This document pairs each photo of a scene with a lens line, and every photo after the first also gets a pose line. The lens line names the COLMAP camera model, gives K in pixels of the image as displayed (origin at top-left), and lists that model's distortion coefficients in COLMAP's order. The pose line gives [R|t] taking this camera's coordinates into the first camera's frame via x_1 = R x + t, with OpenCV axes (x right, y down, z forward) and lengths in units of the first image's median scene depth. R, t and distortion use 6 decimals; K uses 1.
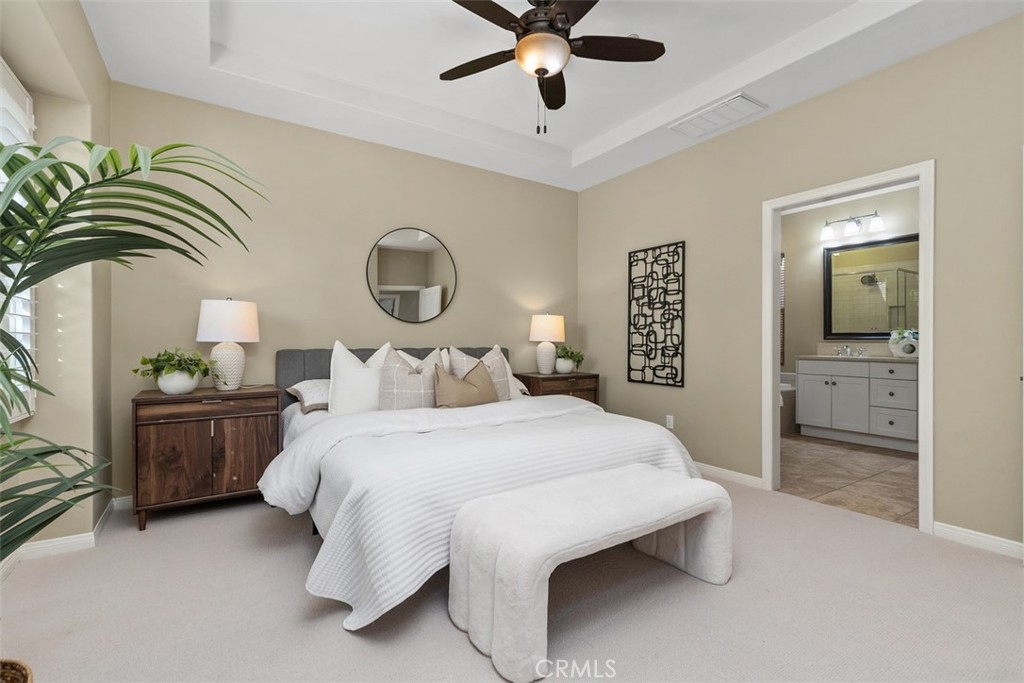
lens RADIAL K [[467.3, 0, 492.6], [0, 467.3, 340.1], [0, 0, 1]] dist [0.012177, -0.002295]
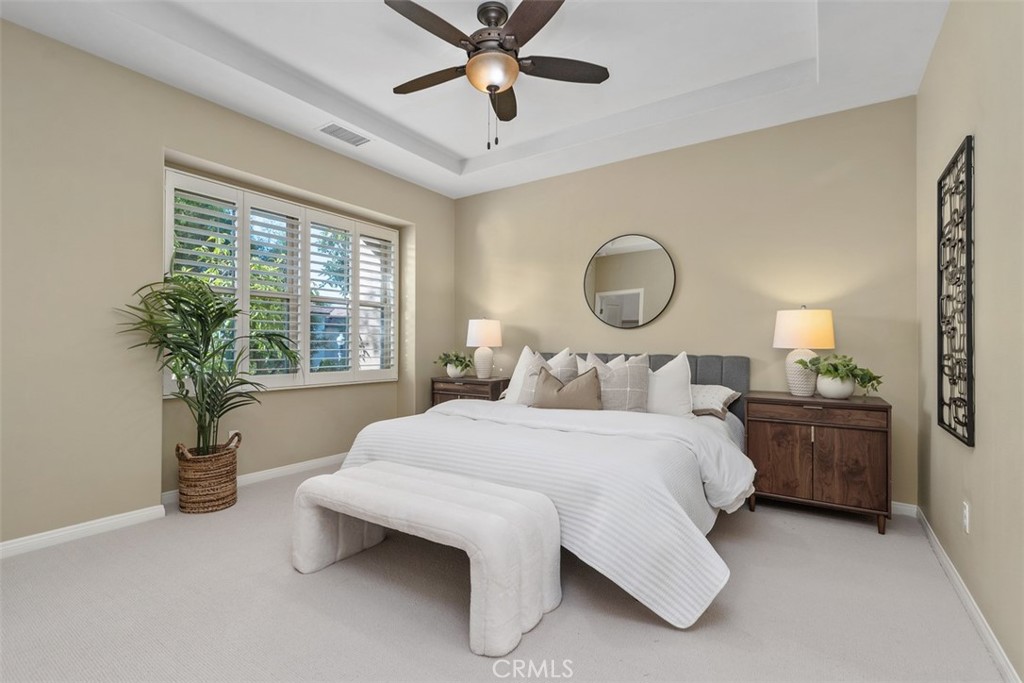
lens RADIAL K [[467.3, 0, 516.5], [0, 467.3, 347.1], [0, 0, 1]] dist [0.012177, -0.002295]
pose [[0.377767, 0.001149, -0.925900, 0.898325], [-0.006623, 0.999977, -0.001461, 0.006215], [0.925877, 0.006684, 0.377765, 0.537479]]
